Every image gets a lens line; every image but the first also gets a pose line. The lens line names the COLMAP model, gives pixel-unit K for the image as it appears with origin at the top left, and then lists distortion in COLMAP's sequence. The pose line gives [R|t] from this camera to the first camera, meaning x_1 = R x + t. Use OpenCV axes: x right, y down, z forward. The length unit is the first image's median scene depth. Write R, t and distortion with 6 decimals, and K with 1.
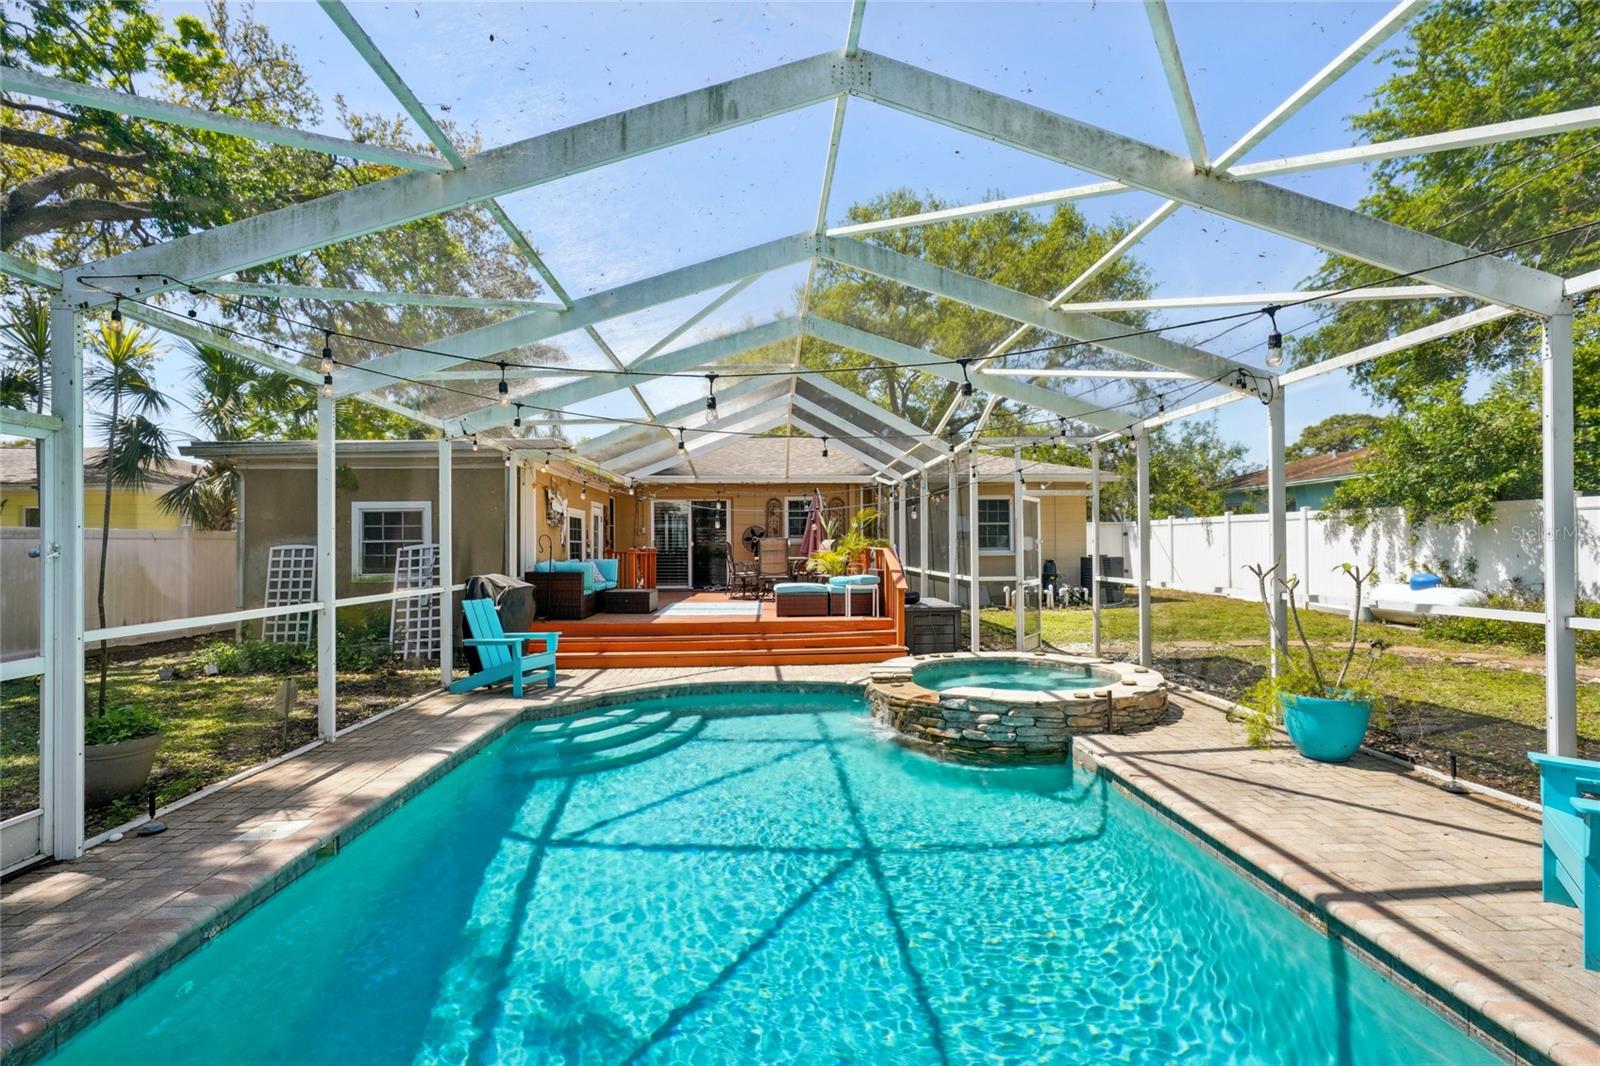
lens RADIAL K [[743.4, 0, 800.0], [0, 743.4, 533.0], [0, 0, 1]] dist [0.000591, 0.000177]
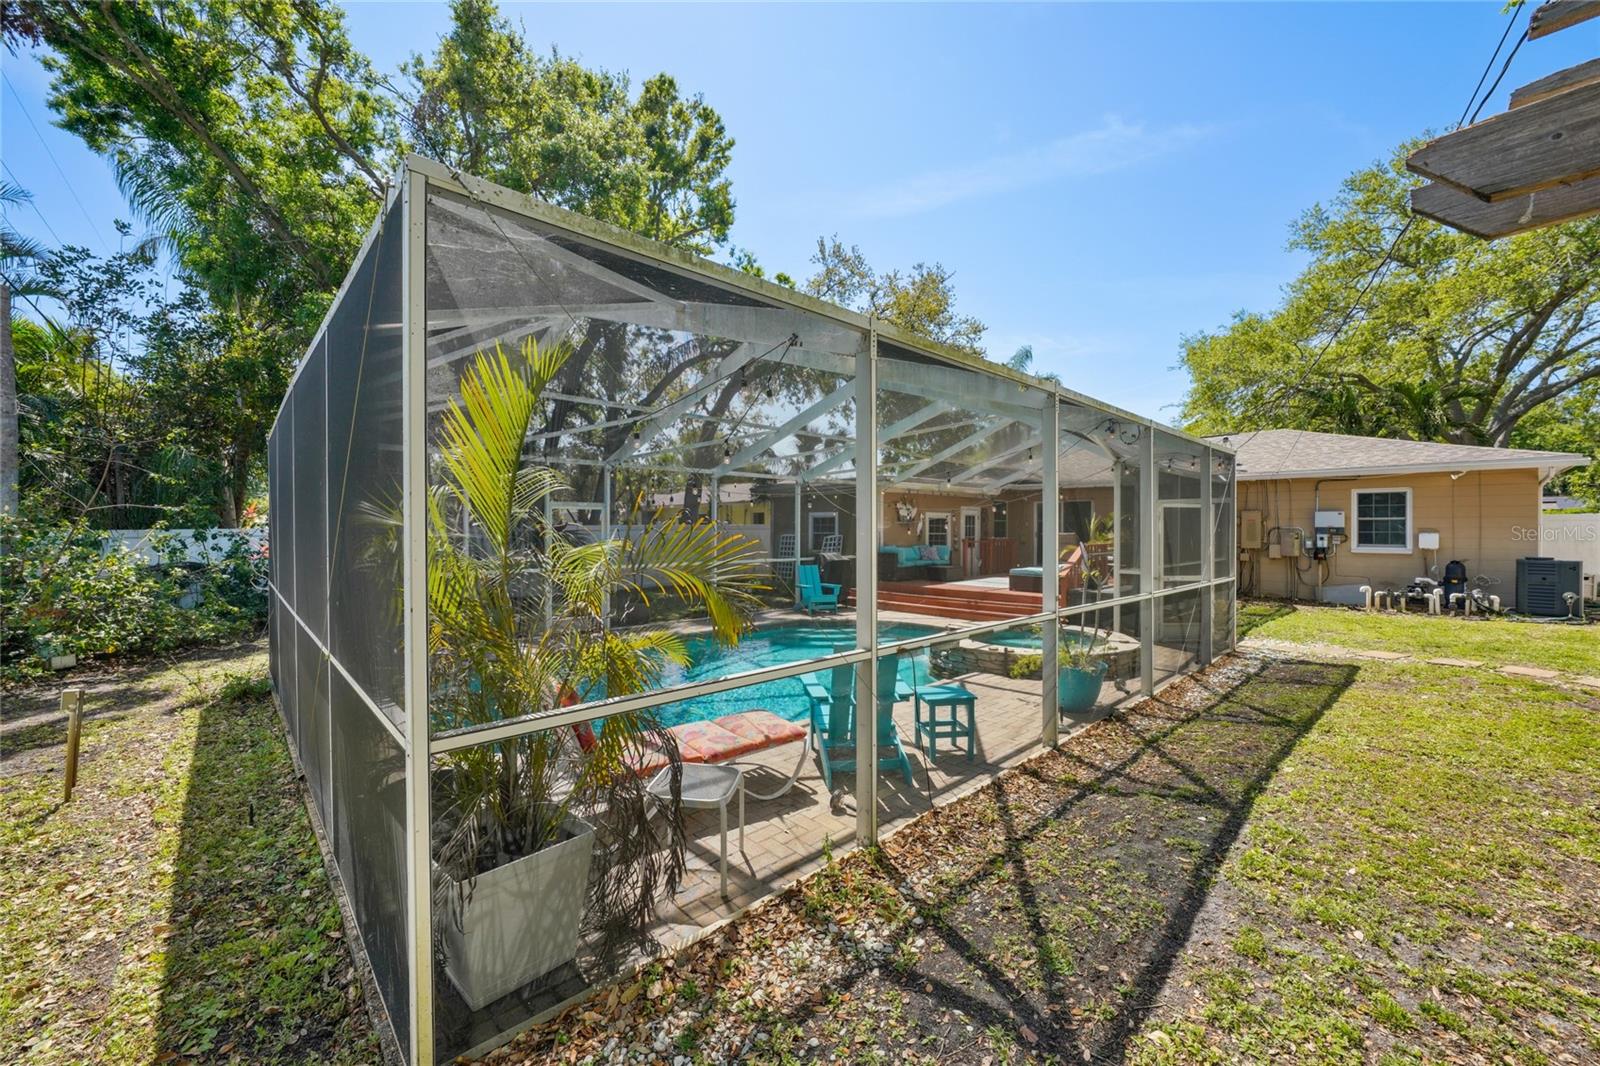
lens RADIAL K [[631.0, 0, 800.0], [0, 631.0, 533.0], [0, 0, 1]] dist [-0.042655, -0.000054]
pose [[0.653669, 0.013519, -0.756660, 0.608758], [0.005134, 0.999738, 0.022298, -0.025638], [0.756763, -0.018460, 0.653428, -0.082264]]
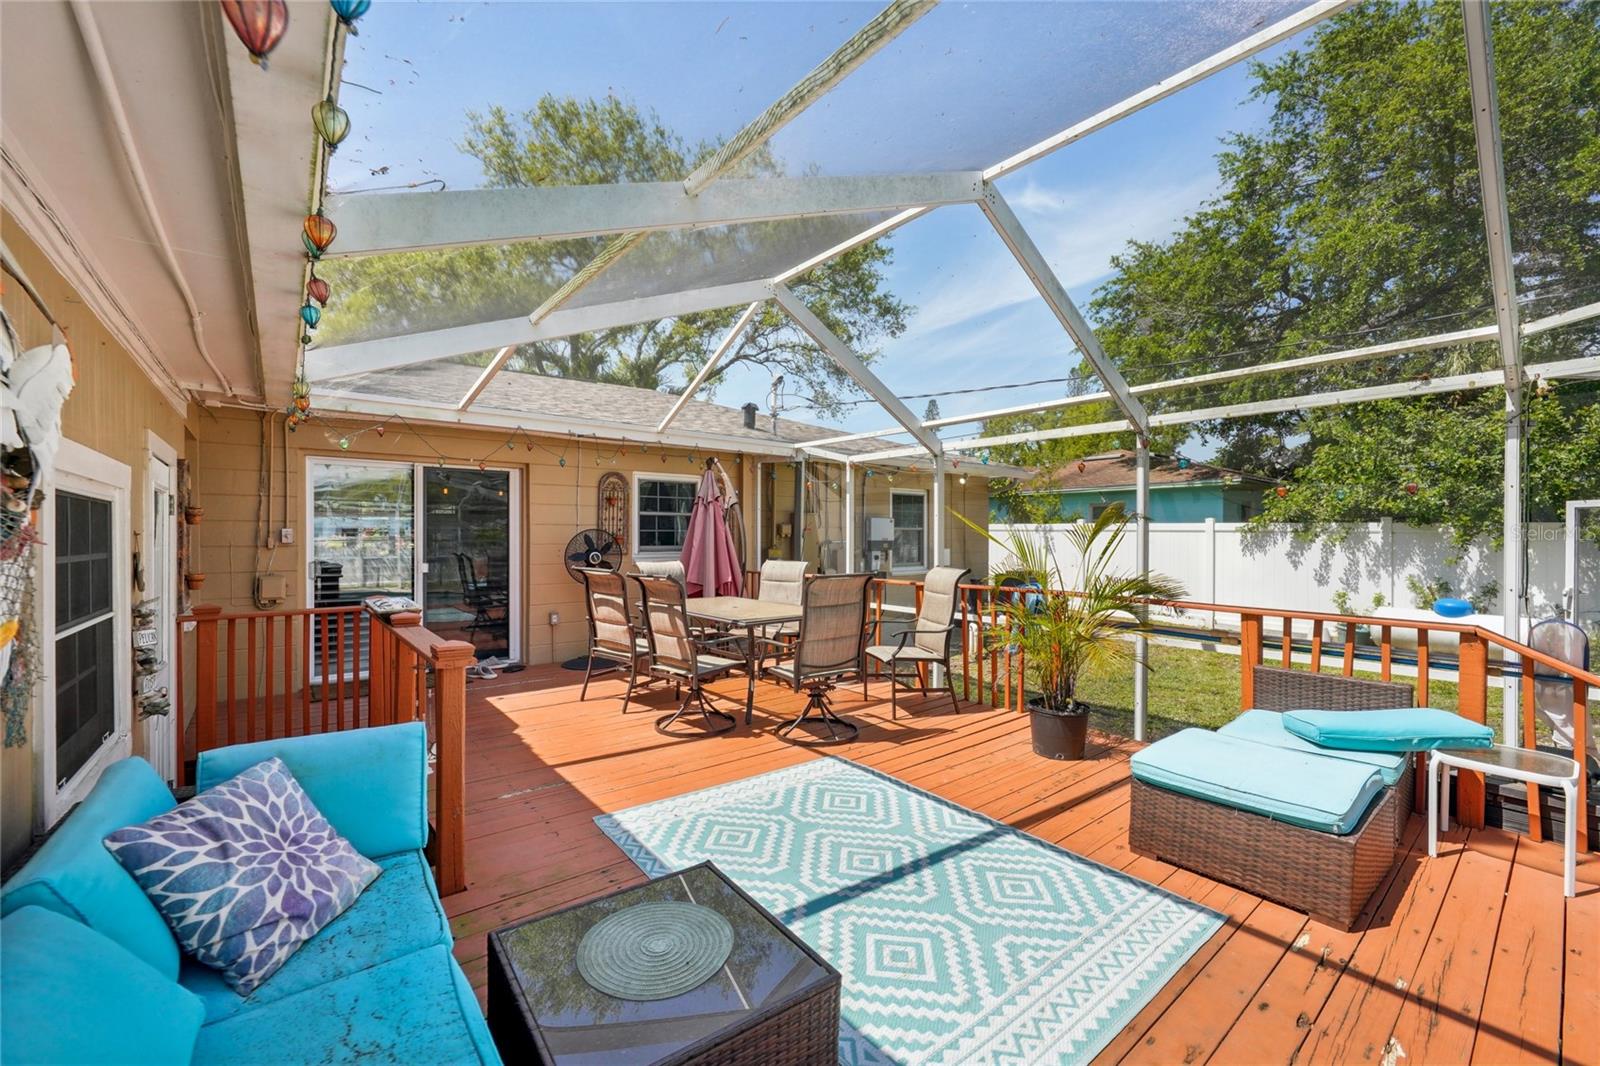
lens RADIAL K [[631.0, 0, 800.0], [0, 631.0, 533.0], [0, 0, 1]] dist [-0.042655, -0.000054]
pose [[0.803236, 0.007445, 0.595614, -0.311851], [-0.014771, 0.999863, 0.007421, -0.018981], [-0.595478, -0.014759, 0.803236, 0.982594]]
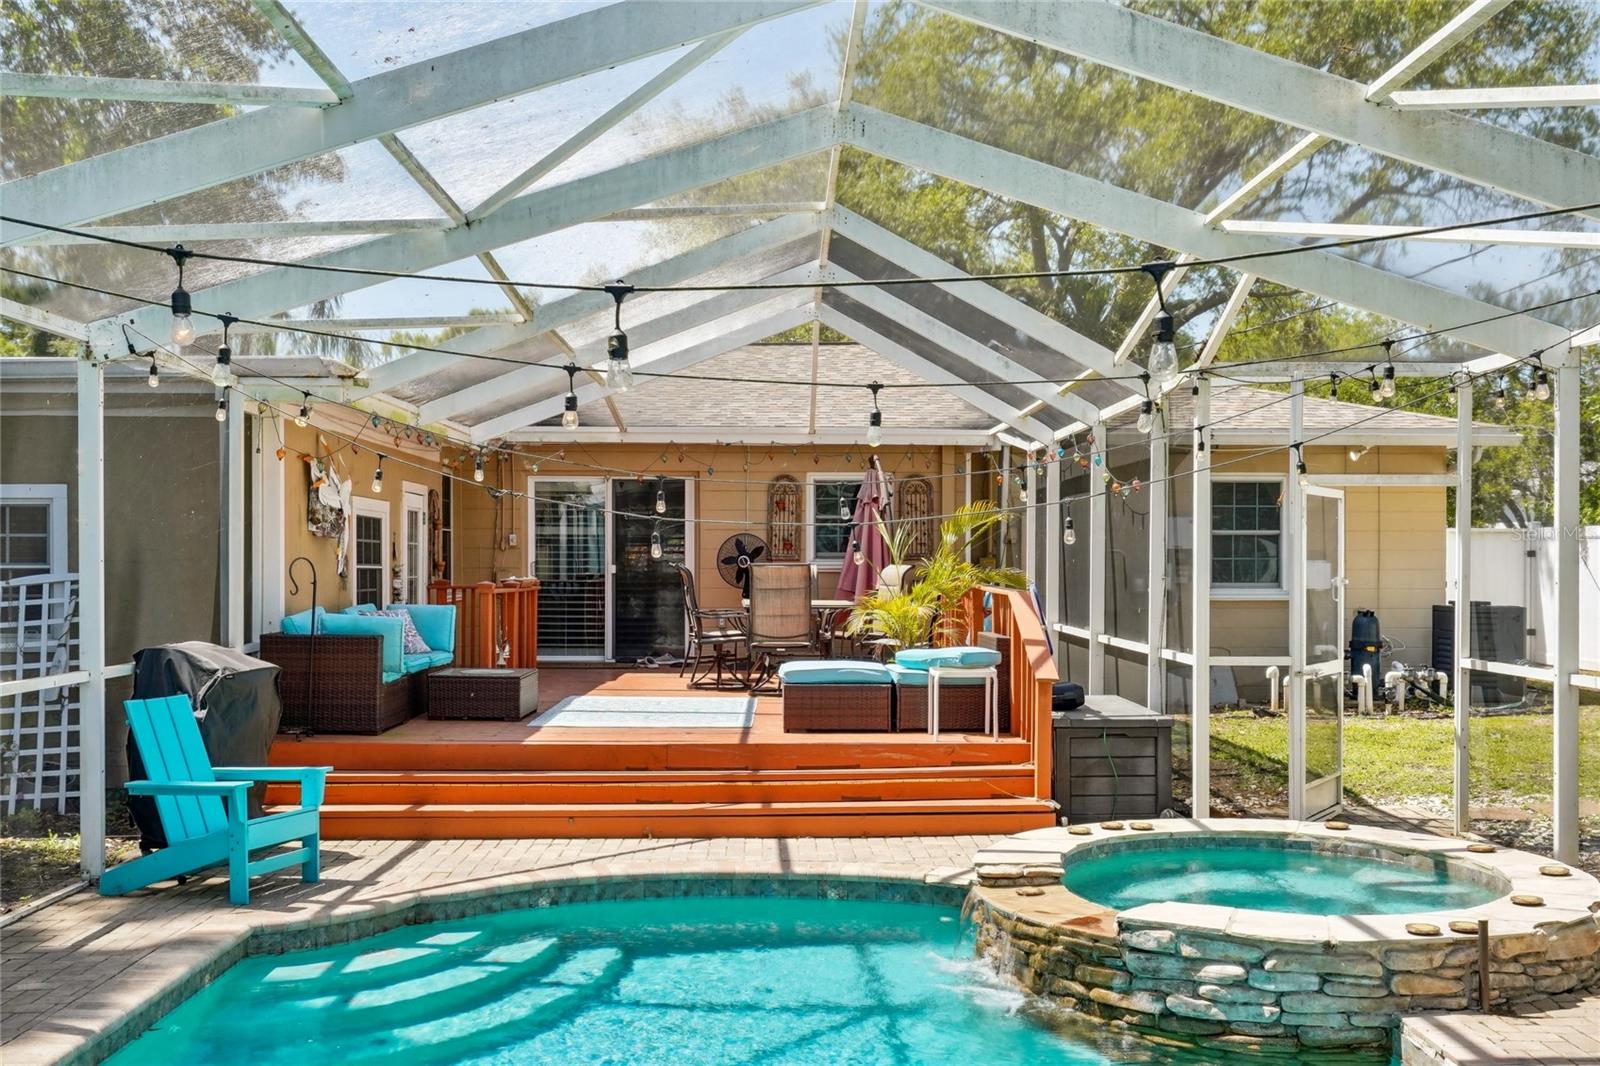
lens RADIAL K [[1547.6, 0, 805.3], [0, 1547.6, 559.2], [0, 0, 1]] dist [0.026860, -0.001795]
pose [[0.999640, 0.009604, -0.025049, 0.006449], [-0.009199, 0.999826, 0.016249, -0.015332], [0.025200, -0.016013, 0.999554, 0.006627]]
